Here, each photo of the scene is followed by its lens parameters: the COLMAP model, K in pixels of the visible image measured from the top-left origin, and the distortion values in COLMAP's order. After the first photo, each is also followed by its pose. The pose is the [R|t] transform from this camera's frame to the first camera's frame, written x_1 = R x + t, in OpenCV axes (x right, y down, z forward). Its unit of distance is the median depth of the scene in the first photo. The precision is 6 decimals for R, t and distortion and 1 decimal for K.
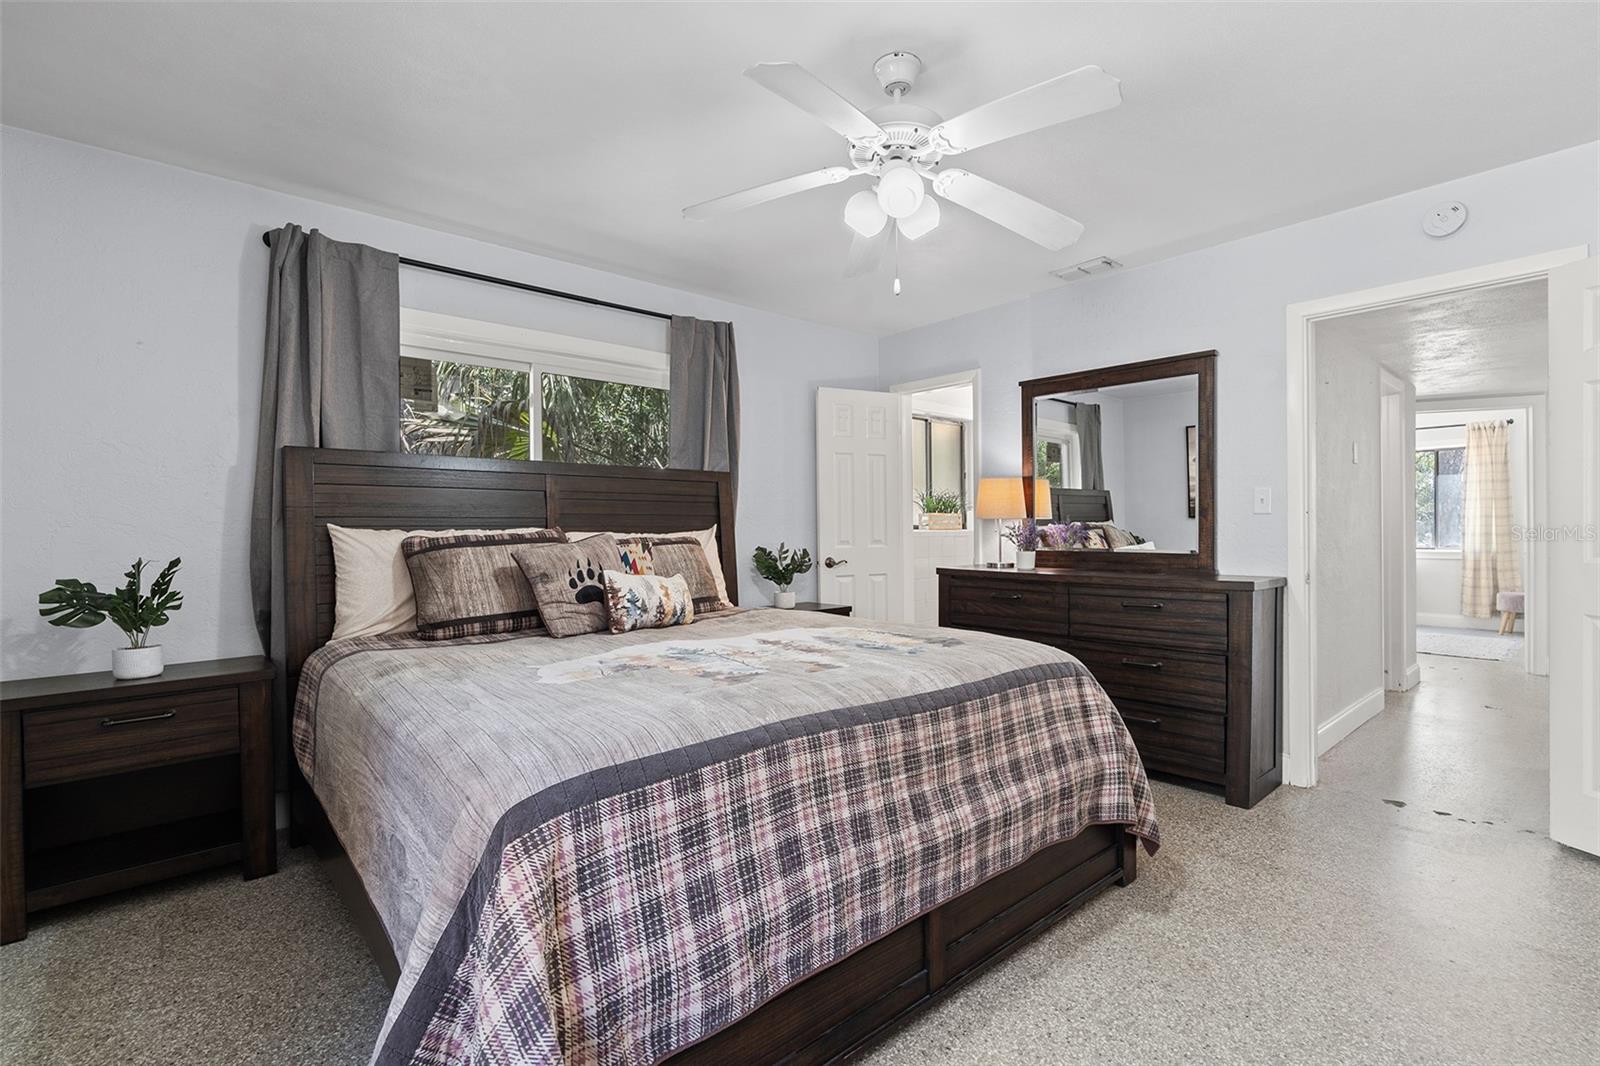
lens RADIAL K [[726.9, 0, 799.1], [0, 726.9, 530.3], [0, 0, 1]] dist [-0.000992, 0.000464]
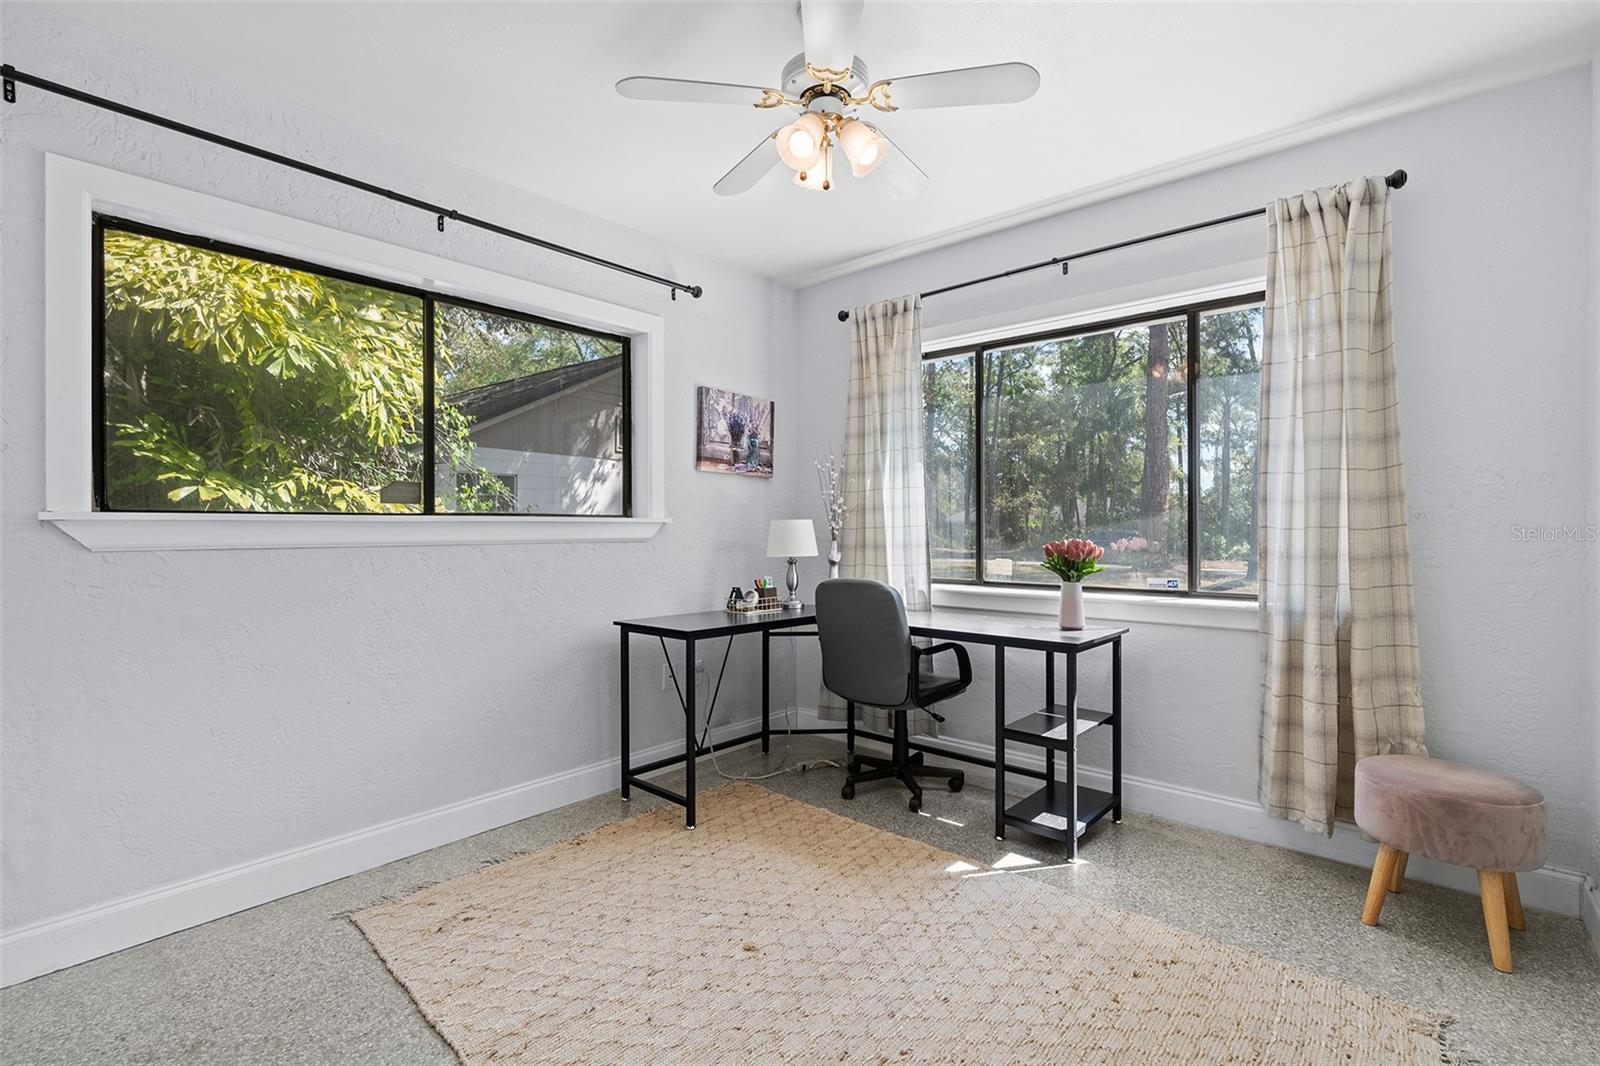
lens RADIAL K [[726.9, 0, 801.0], [0, 726.9, 533.6], [0, 0, 1]] dist [-0.000992, 0.000464]
pose [[0.991221, 0.004202, 0.132150, 0.690202], [-0.004913, 0.999975, 0.005052, -0.004812], [-0.132125, -0.005657, 0.991217, 0.727632]]
